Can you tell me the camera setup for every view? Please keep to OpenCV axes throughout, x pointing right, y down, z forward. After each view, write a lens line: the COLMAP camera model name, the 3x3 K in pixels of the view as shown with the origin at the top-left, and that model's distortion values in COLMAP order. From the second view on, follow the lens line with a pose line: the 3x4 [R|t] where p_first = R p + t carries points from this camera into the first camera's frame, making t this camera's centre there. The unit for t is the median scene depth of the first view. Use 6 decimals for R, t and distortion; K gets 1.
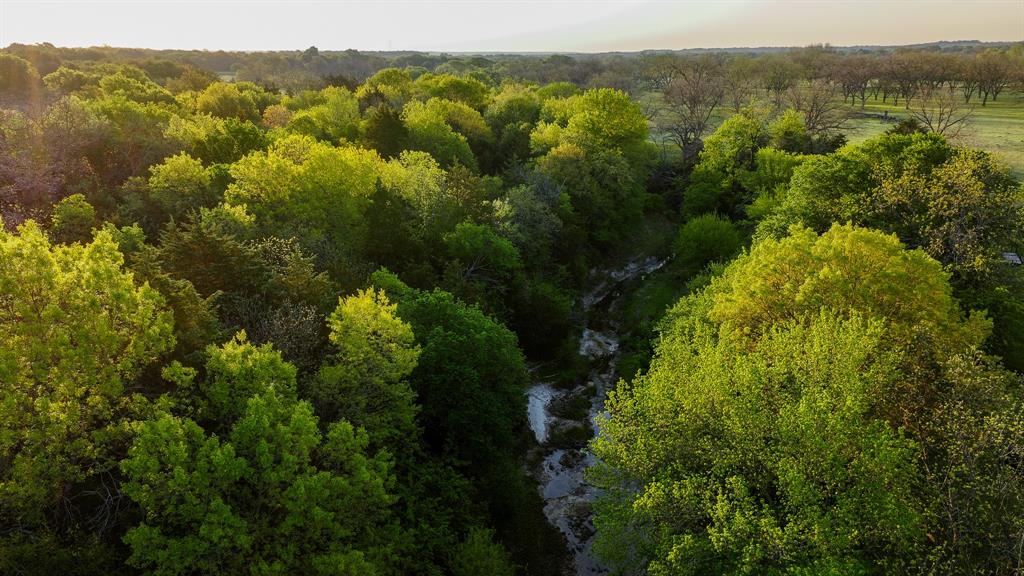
lens RADIAL K [[731.6, 0, 510.9], [0, 731.6, 286.4], [0, 0, 1]] dist [0.008856, 0.015558]
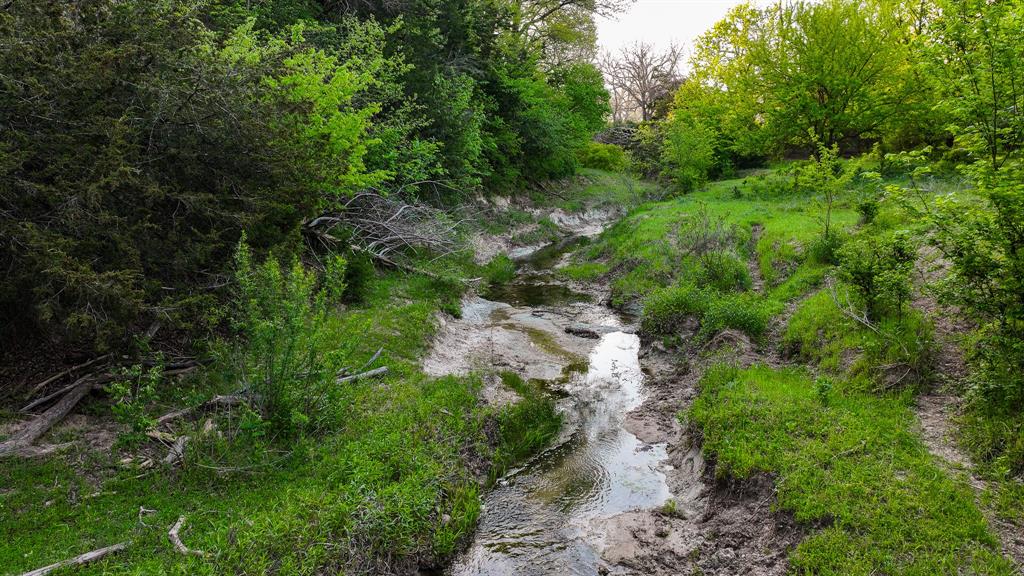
lens RADIAL K [[731.6, 0, 512.2], [0, 731.6, 286.3], [0, 0, 1]] dist [0.008856, 0.015558]
pose [[0.992735, -0.022234, 0.118247, 0.104152], [0.037439, 0.991072, -0.127965, 0.103835], [-0.114346, 0.131463, 0.984704, 0.926898]]
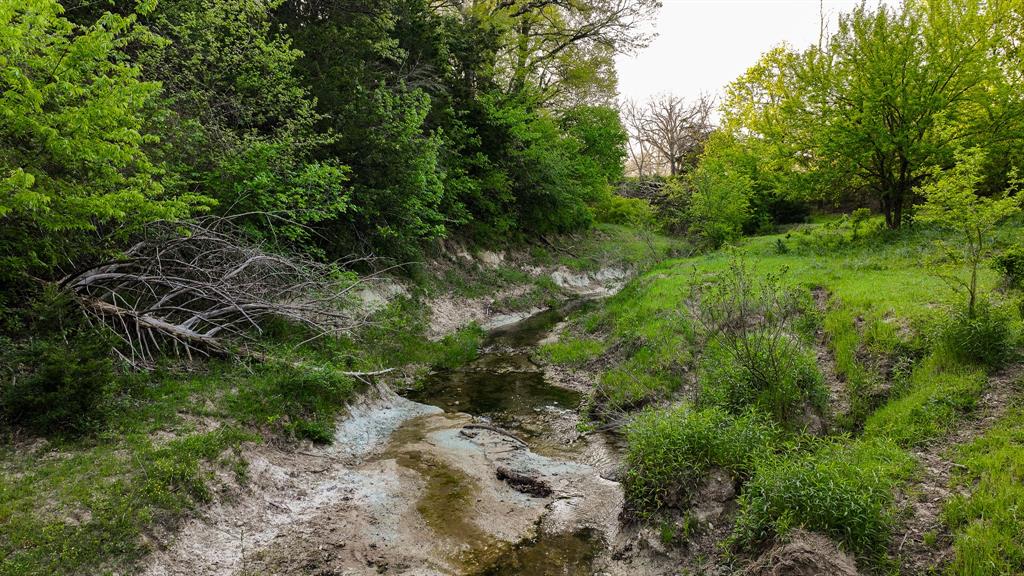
lens RADIAL K [[731.6, 0, 511.7], [0, 731.6, 286.7], [0, 0, 1]] dist [0.008856, 0.015558]
pose [[0.997221, -0.007708, 0.074096, 0.141686], [0.023083, 0.977651, -0.208963, 0.083043], [-0.070829, 0.210093, 0.975112, 1.020537]]
